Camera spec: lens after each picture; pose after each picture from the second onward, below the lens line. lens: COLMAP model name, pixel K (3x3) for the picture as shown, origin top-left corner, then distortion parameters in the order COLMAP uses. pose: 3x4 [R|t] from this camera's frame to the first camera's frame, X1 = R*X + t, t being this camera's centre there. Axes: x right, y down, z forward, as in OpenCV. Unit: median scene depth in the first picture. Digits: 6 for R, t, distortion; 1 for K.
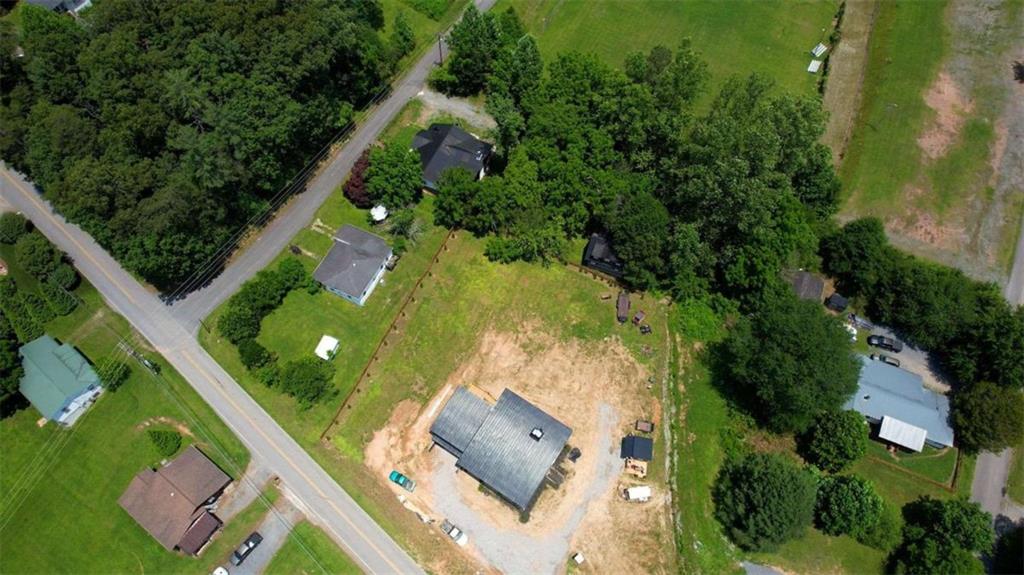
lens RADIAL K [[657.9, 0, 513.9], [0, 657.9, 295.7], [0, 0, 1]] dist [-0.068094, 0.055783]
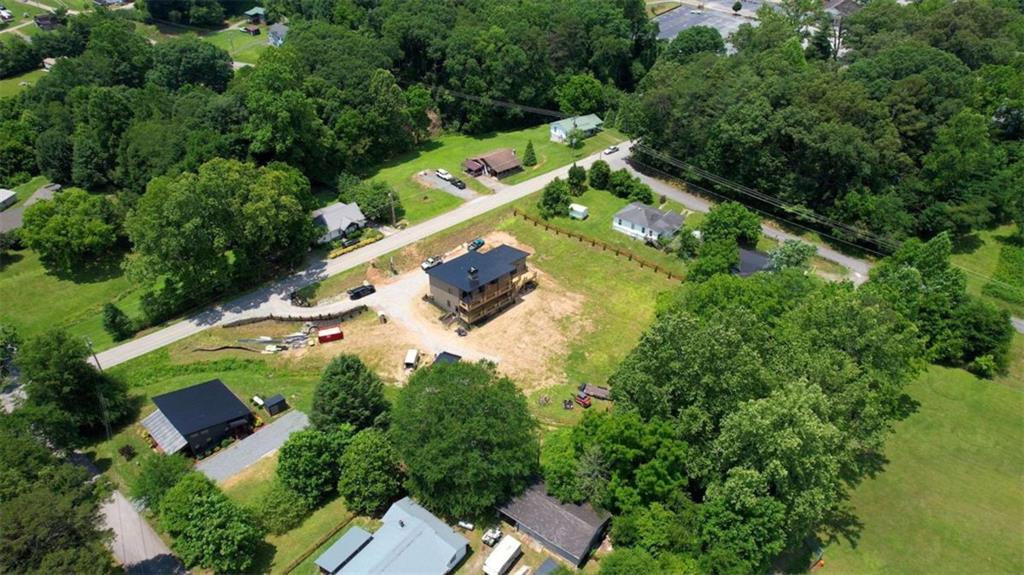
lens RADIAL K [[657.9, 0, 513.9], [0, 657.9, 295.7], [0, 0, 1]] dist [-0.068094, 0.055783]
pose [[-0.234711, 0.548775, -0.802345, 0.980240], [-0.857764, 0.271405, 0.436555, -0.366816], [0.457331, 0.790687, 0.407017, 0.523061]]
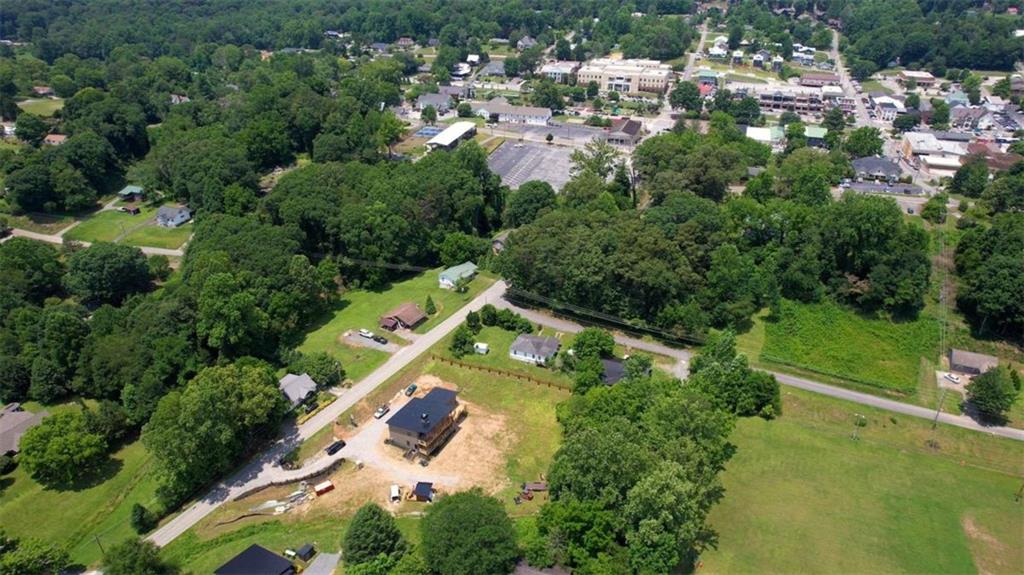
lens RADIAL K [[657.9, 0, 513.9], [0, 657.9, 295.7], [0, 0, 1]] dist [-0.068094, 0.055783]
pose [[0.058456, 0.476663, -0.877141, 1.289325], [-0.866982, 0.459825, 0.192103, -0.426737], [0.494900, 0.749235, 0.440137, 0.127611]]
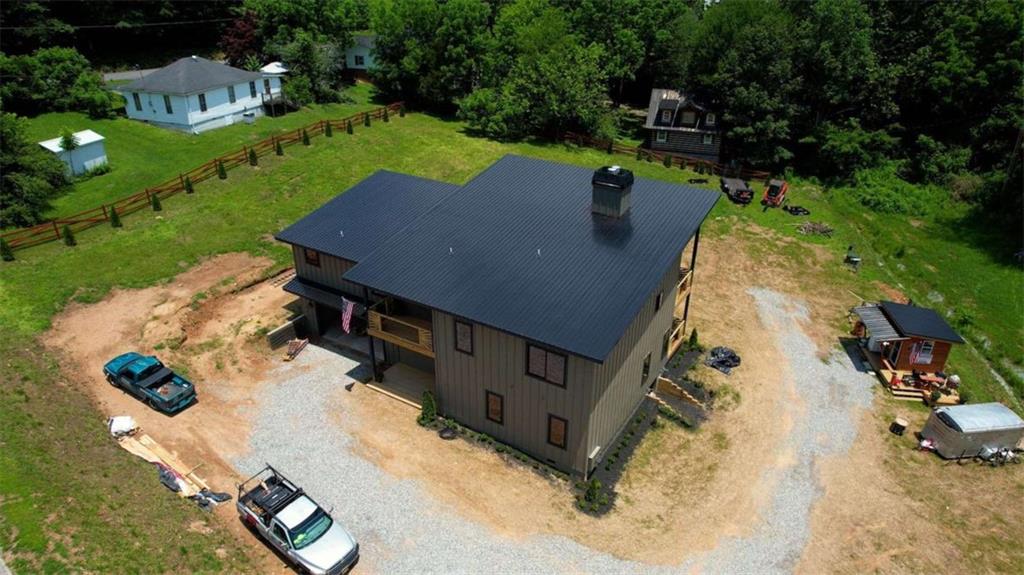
lens RADIAL K [[657.9, 0, 513.9], [0, 657.9, 295.7], [0, 0, 1]] dist [-0.068094, 0.055783]
pose [[0.999383, -0.019963, 0.028899, -0.020028], [0.032522, 0.836704, -0.546690, 0.395041], [-0.013266, 0.547292, 0.836836, 0.718180]]
